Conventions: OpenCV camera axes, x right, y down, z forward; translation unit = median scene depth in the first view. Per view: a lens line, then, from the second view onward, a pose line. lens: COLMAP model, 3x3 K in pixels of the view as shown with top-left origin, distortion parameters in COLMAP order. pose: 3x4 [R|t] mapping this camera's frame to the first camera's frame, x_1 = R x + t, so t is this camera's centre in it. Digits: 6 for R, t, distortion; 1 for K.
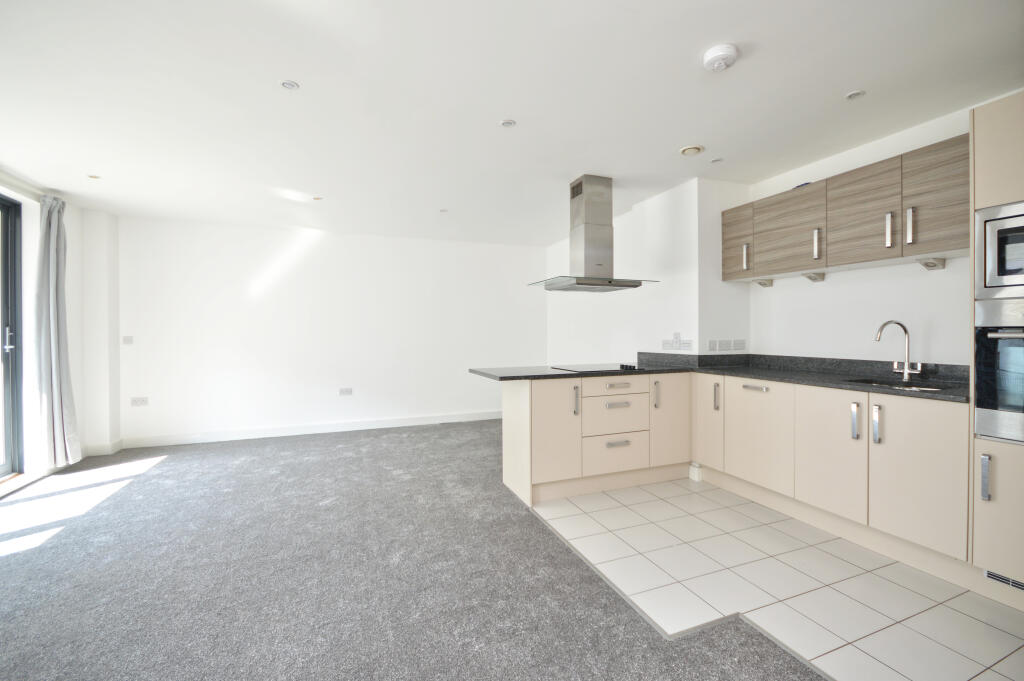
lens RADIAL K [[472.4, 0, 559.2], [0, 472.4, 328.6], [0, 0, 1]] dist [-0.004849, -0.001138]
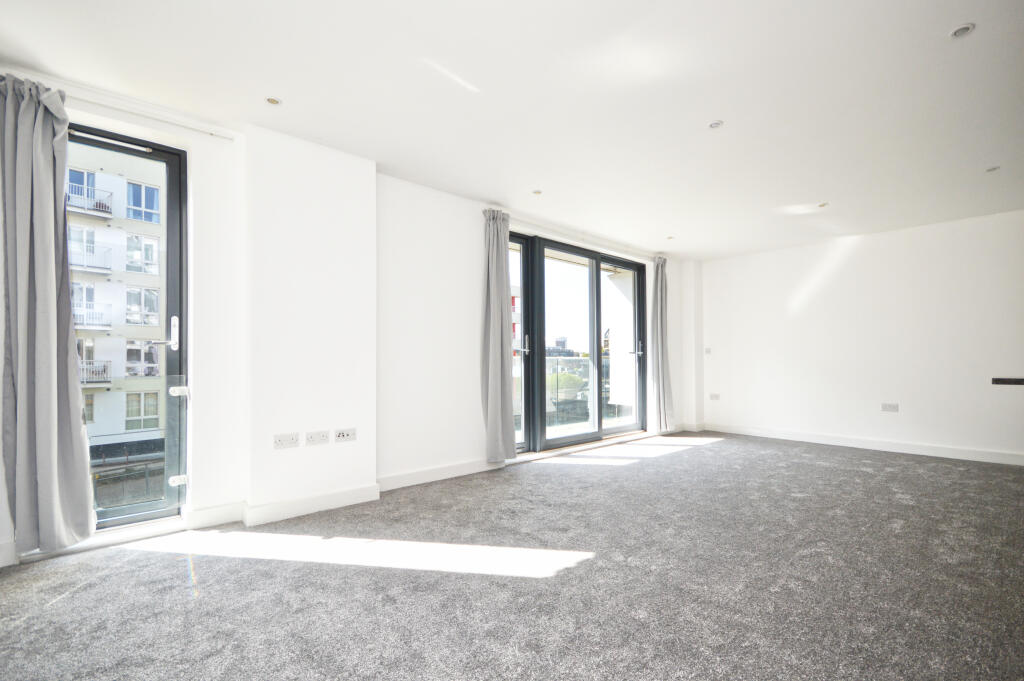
lens RADIAL K [[472.4, 0, 514.5], [0, 472.4, 350.8], [0, 0, 1]] dist [-0.004849, -0.001138]
pose [[0.300651, -0.014493, -0.953624, 0.273940], [0.004323, 0.999895, -0.013833, 0.052181], [0.953725, 0.000037, 0.300682, 0.076035]]
